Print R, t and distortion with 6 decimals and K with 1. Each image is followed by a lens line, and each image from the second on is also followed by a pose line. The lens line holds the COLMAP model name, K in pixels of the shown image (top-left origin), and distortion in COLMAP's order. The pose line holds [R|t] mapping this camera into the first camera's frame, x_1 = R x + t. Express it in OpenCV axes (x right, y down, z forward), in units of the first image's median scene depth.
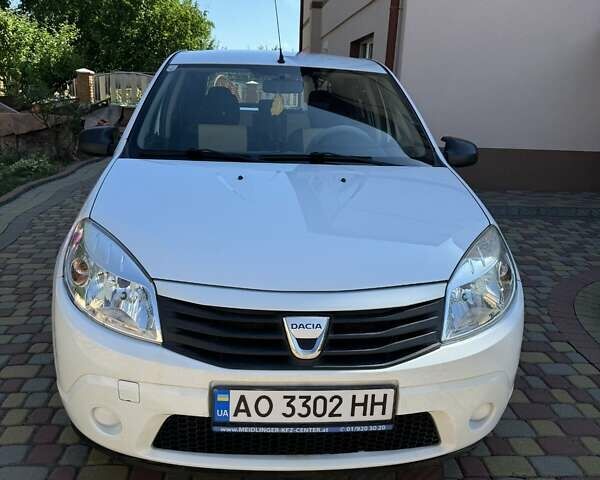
lens RADIAL K [[549.3, 0, 300.4], [0, 549.3, 254.0], [0, 0, 1]] dist [0.095904, -0.189376]
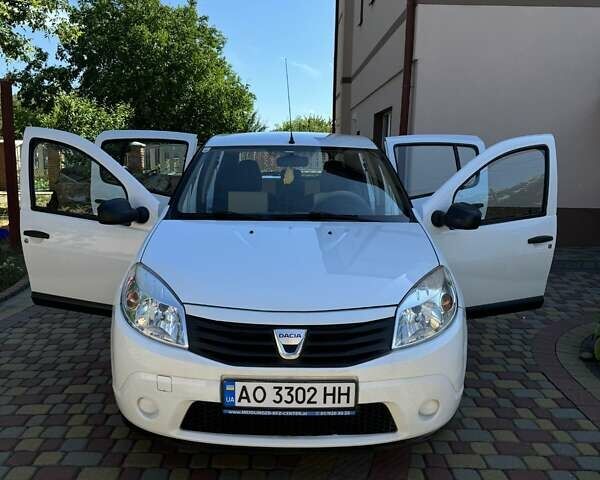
lens RADIAL K [[549.3, 0, 300.4], [0, 549.3, 254.0], [0, 0, 1]] dist [0.095904, -0.189376]
pose [[0.997161, -0.009948, -0.074641, 0.127300], [0.001770, 0.994058, -0.108833, 0.068966], [0.075280, 0.108392, 0.991254, -0.356993]]
